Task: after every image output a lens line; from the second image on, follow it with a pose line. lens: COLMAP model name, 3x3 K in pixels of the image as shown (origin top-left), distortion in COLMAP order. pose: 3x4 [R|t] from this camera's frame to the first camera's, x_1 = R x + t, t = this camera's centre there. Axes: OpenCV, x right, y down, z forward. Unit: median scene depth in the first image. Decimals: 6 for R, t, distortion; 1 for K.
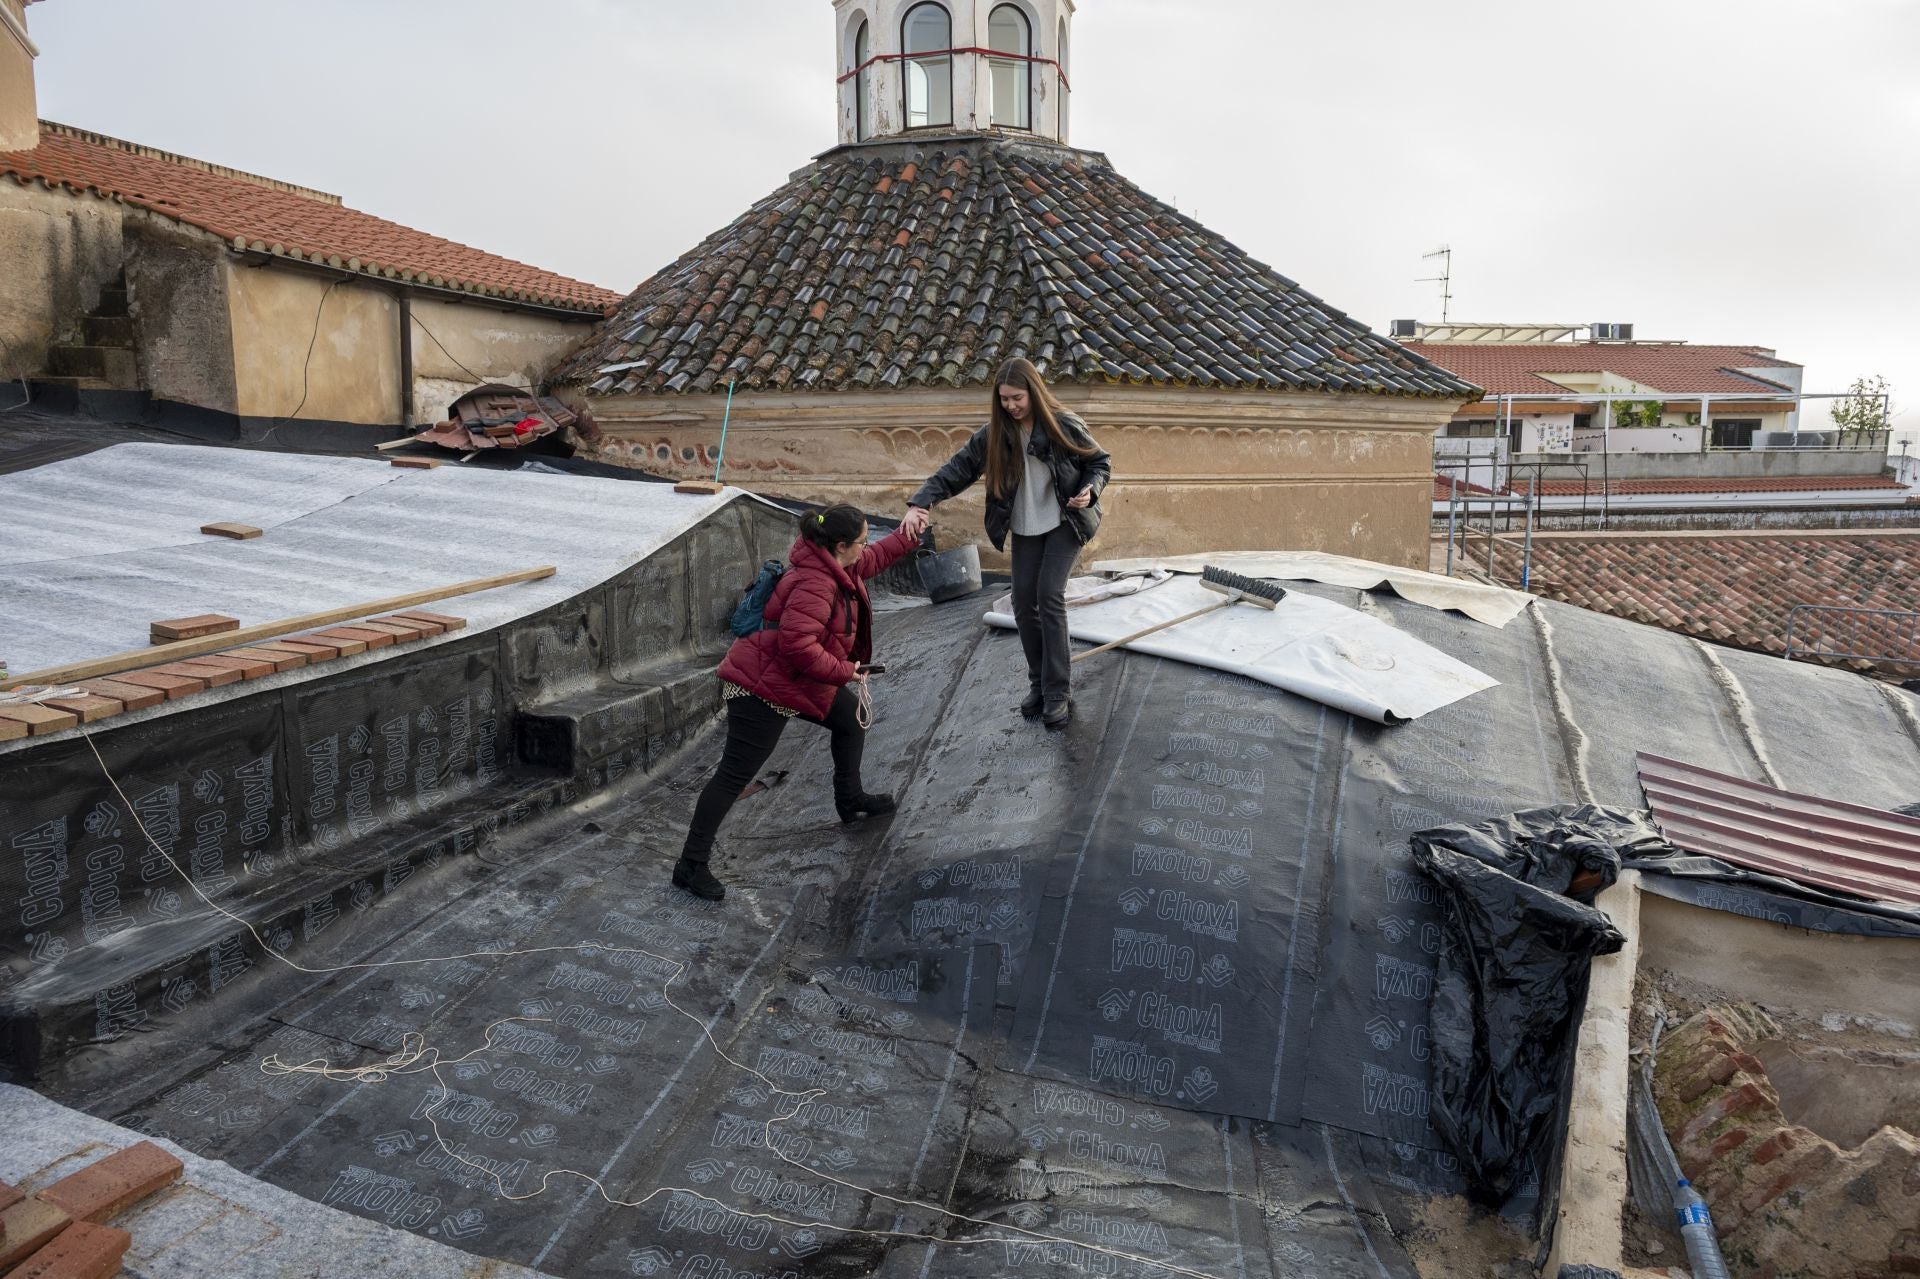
lens RADIAL K [[1275.3, 0, 956.1], [0, 1275.3, 639.3], [0, 0, 1]] dist [-0.003952, -0.001666]
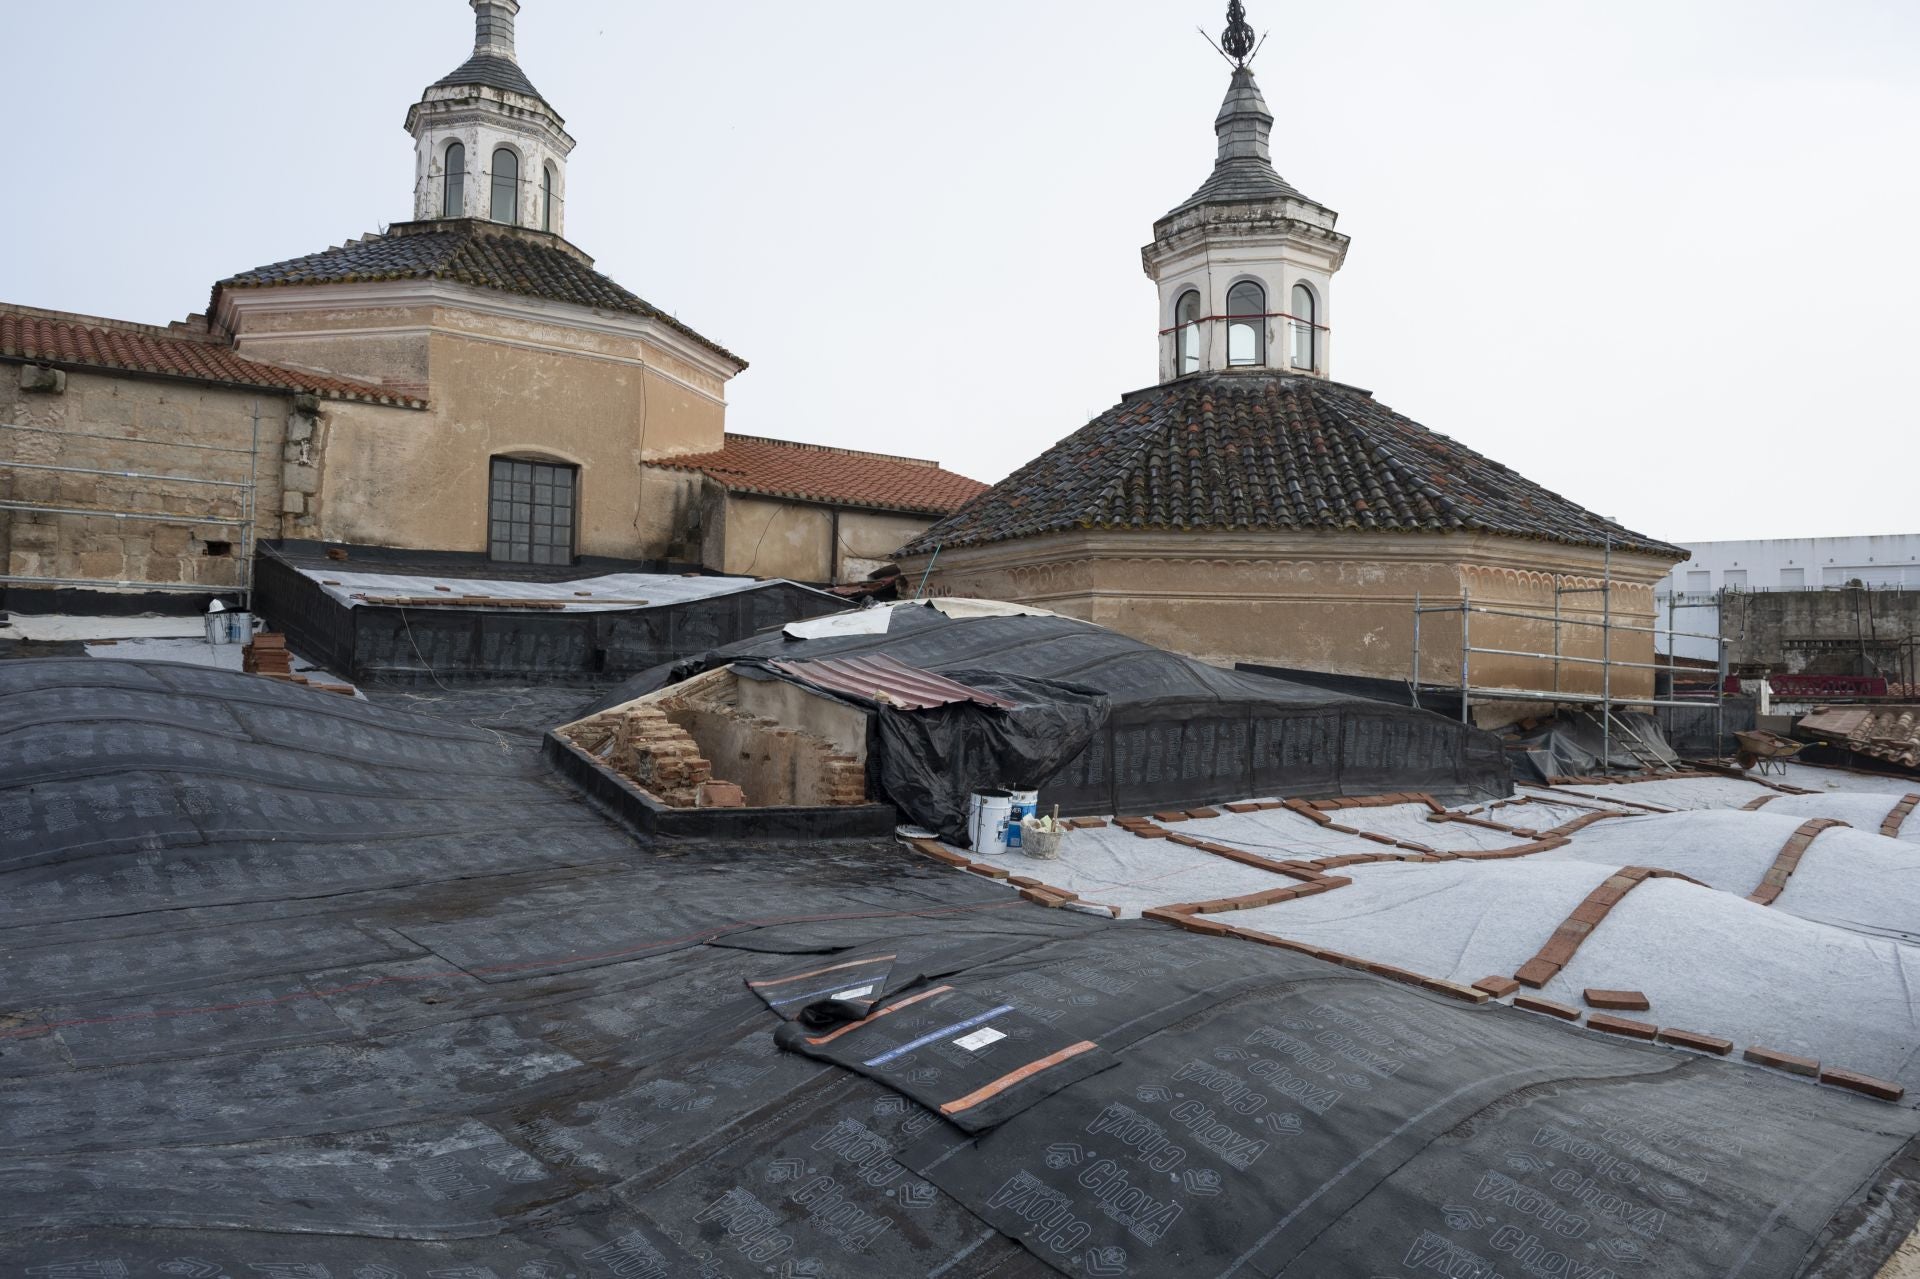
lens RADIAL K [[1331.0, 0, 970.4], [0, 1331.0, 638.9], [0, 0, 1]] dist [-0.007377, 0.002612]
pose [[0.770673, -0.009954, -0.637153, 1.004131], [-0.114131, 0.981554, -0.153383, 0.188705], [0.626926, 0.190927, 0.755321, -0.277292]]
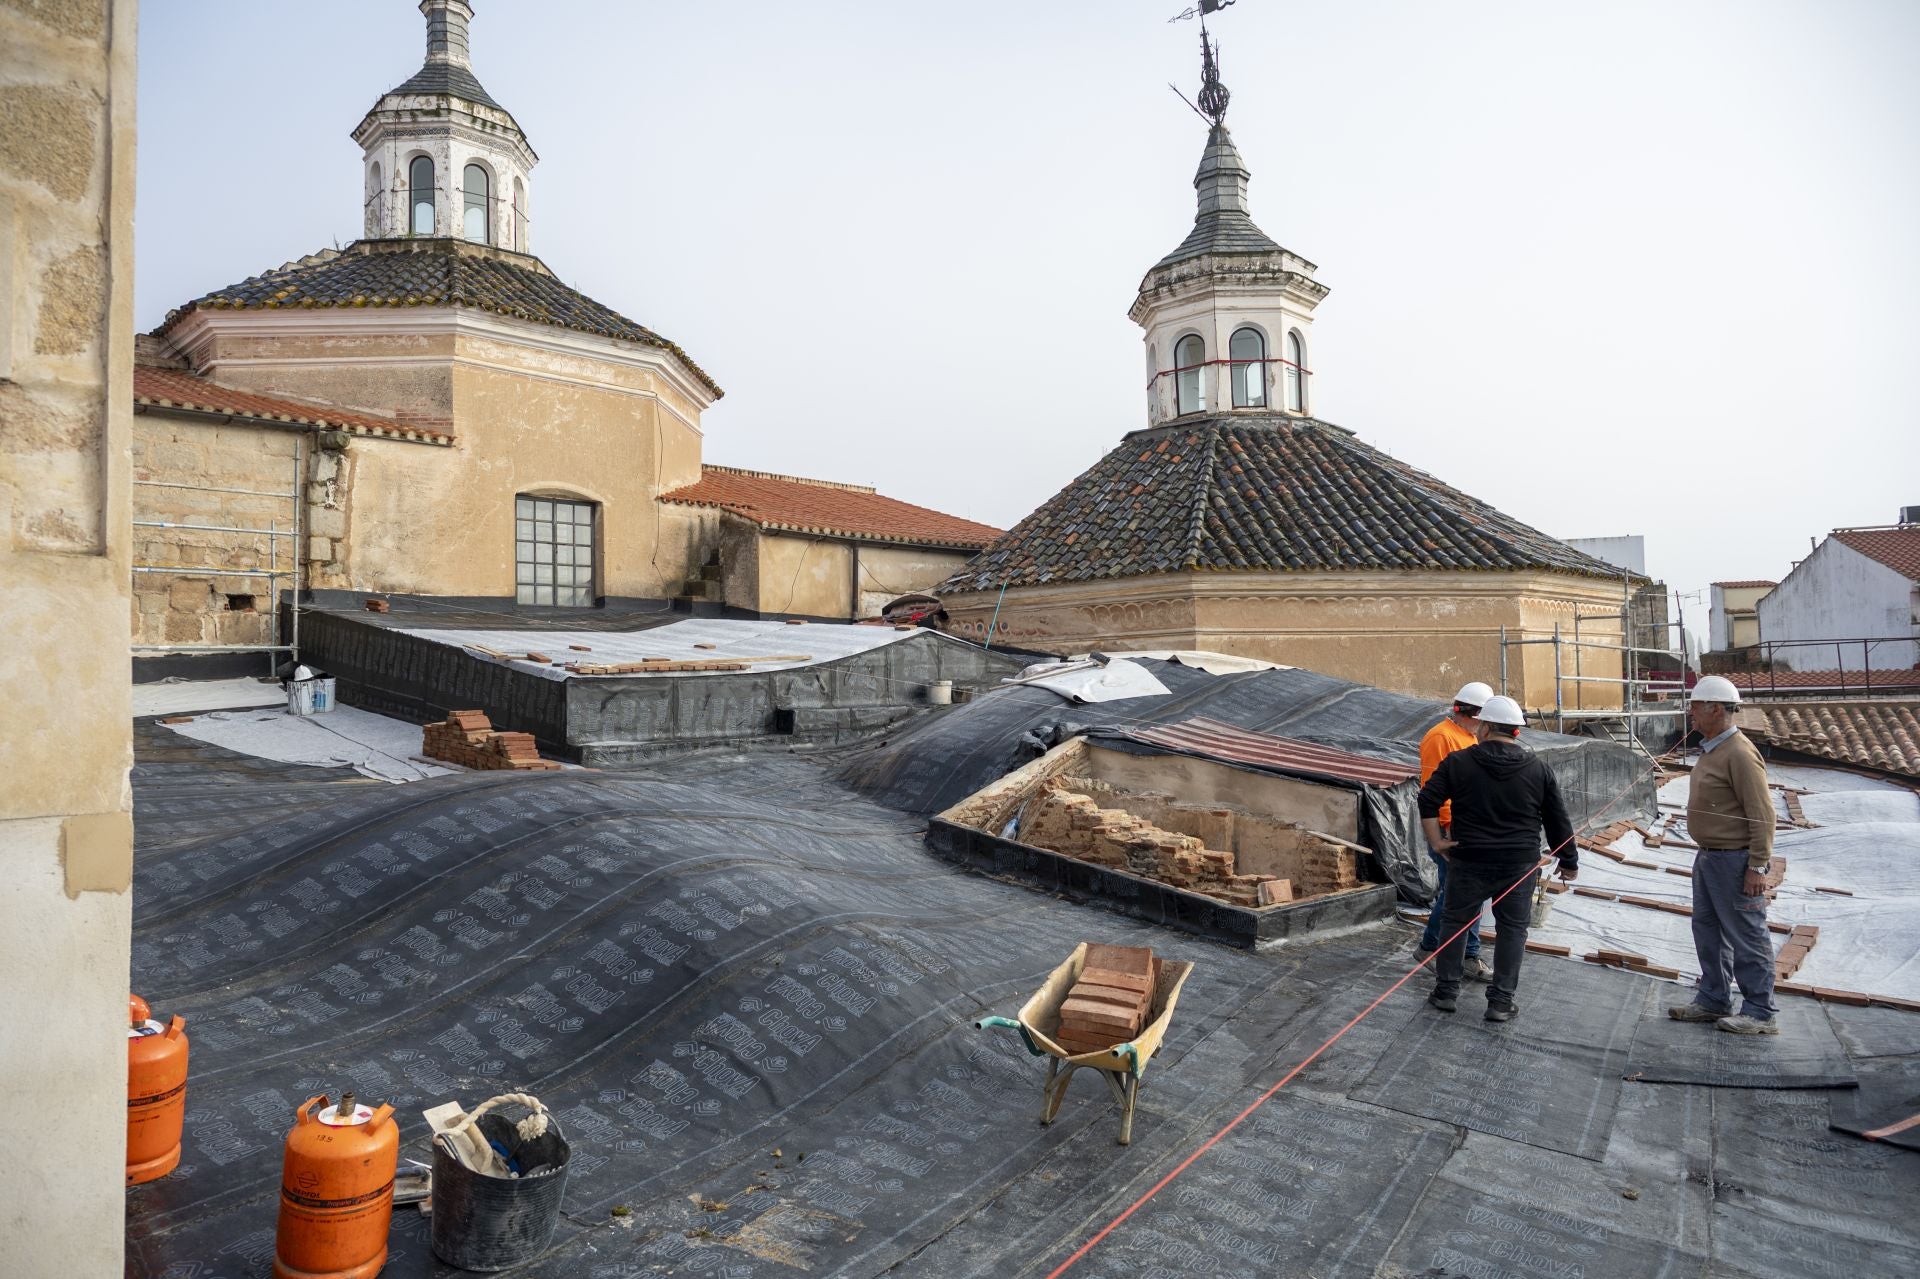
lens RADIAL K [[1272.5, 0, 957.6], [0, 1272.5, 632.9], [0, 0, 1]] dist [-0.006599, 0.000401]
pose [[0.887336, -0.032371, -0.459985, 0.568804], [-0.053349, 0.983628, -0.172135, 0.165378], [0.458027, 0.177281, 0.871081, -0.514261]]
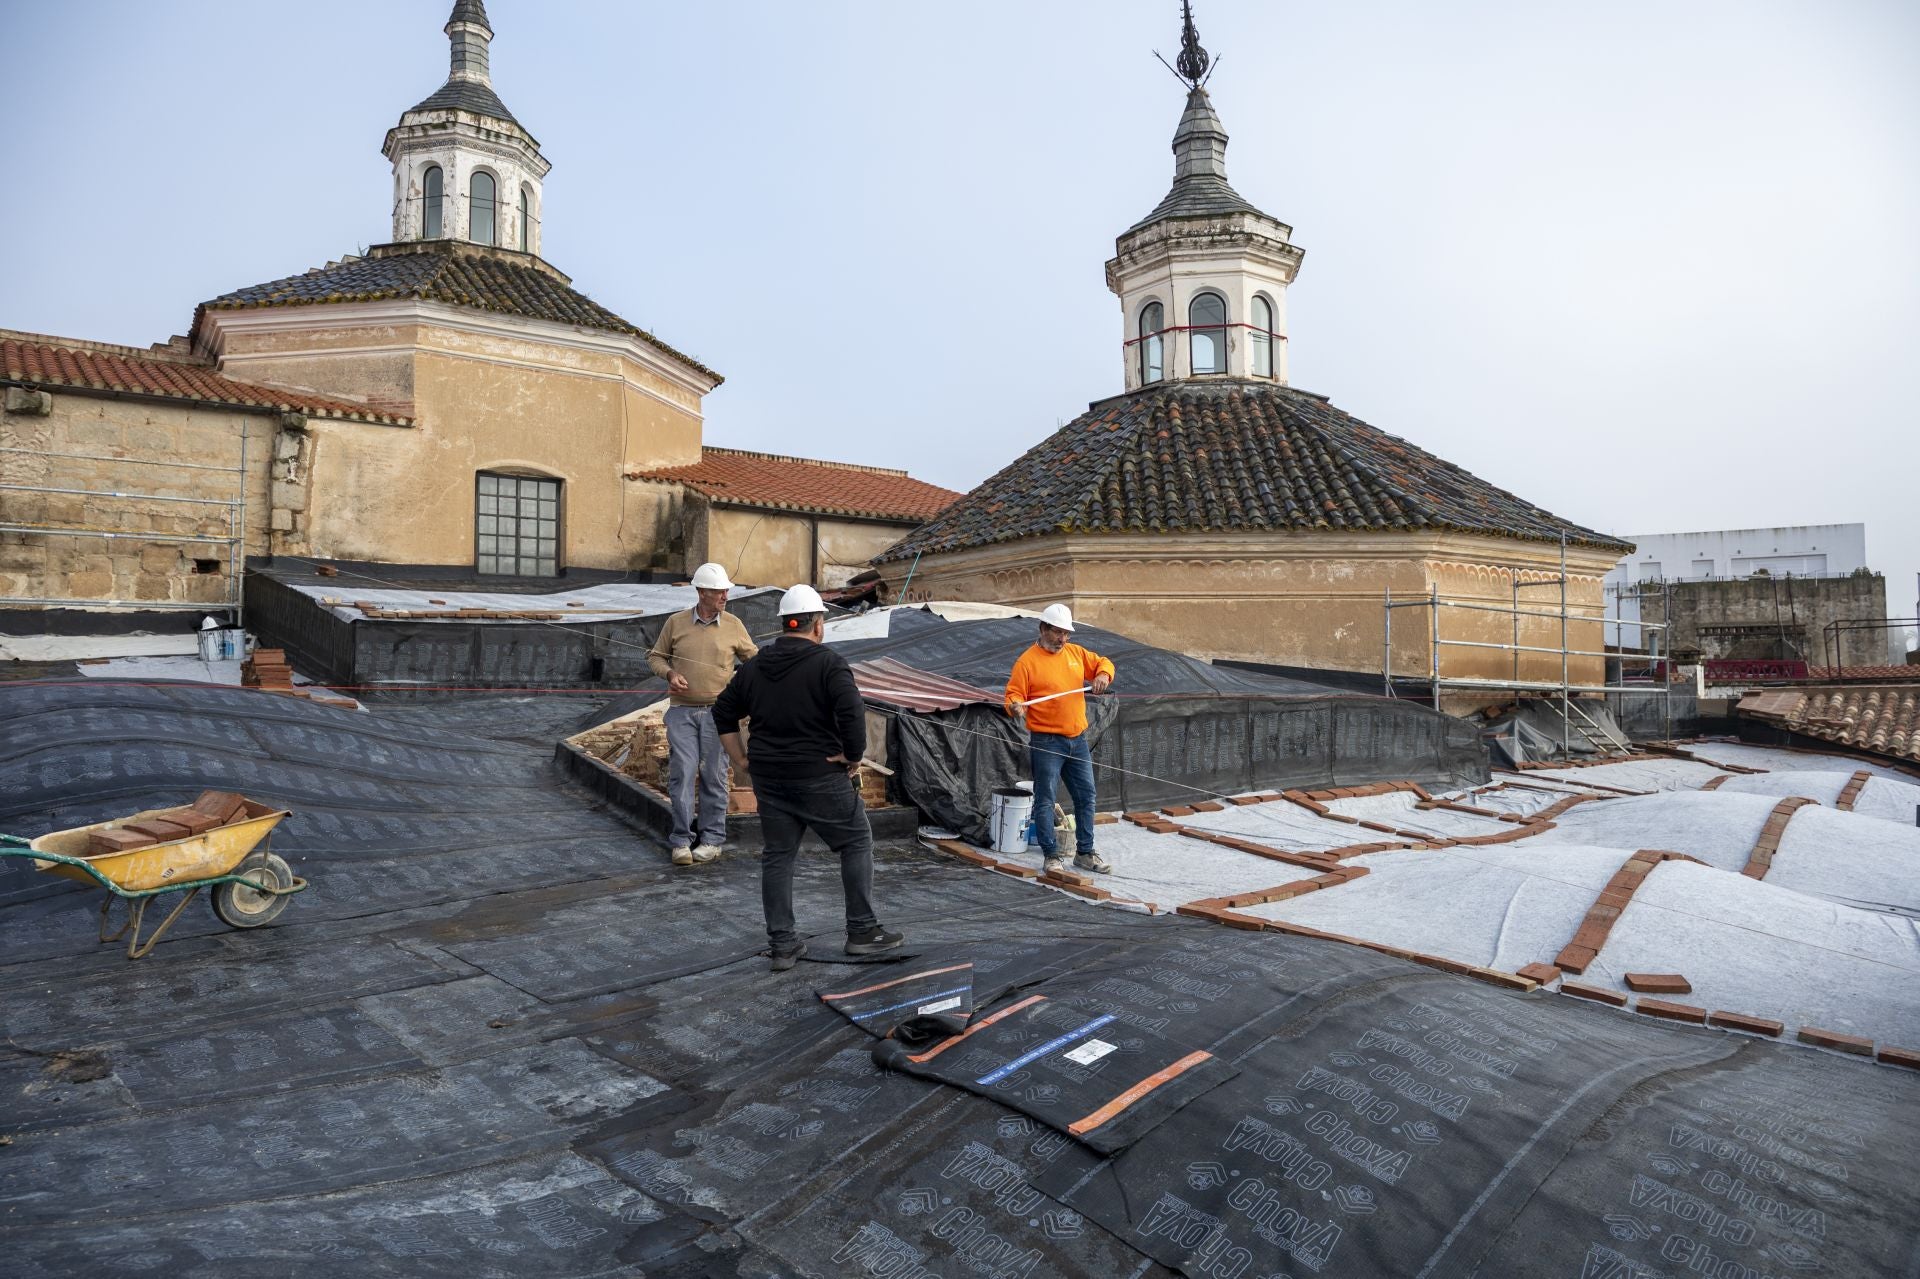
lens RADIAL K [[1270.8, 0, 967.2], [0, 1270.8, 633.2], [0, 0, 1]] dist [-0.006097, -0.000072]
pose [[0.792122, -0.029128, -0.609668, 0.954894], [-0.089353, 0.982565, -0.163038, 0.188585], [0.603787, 0.183621, 0.775709, -0.282310]]
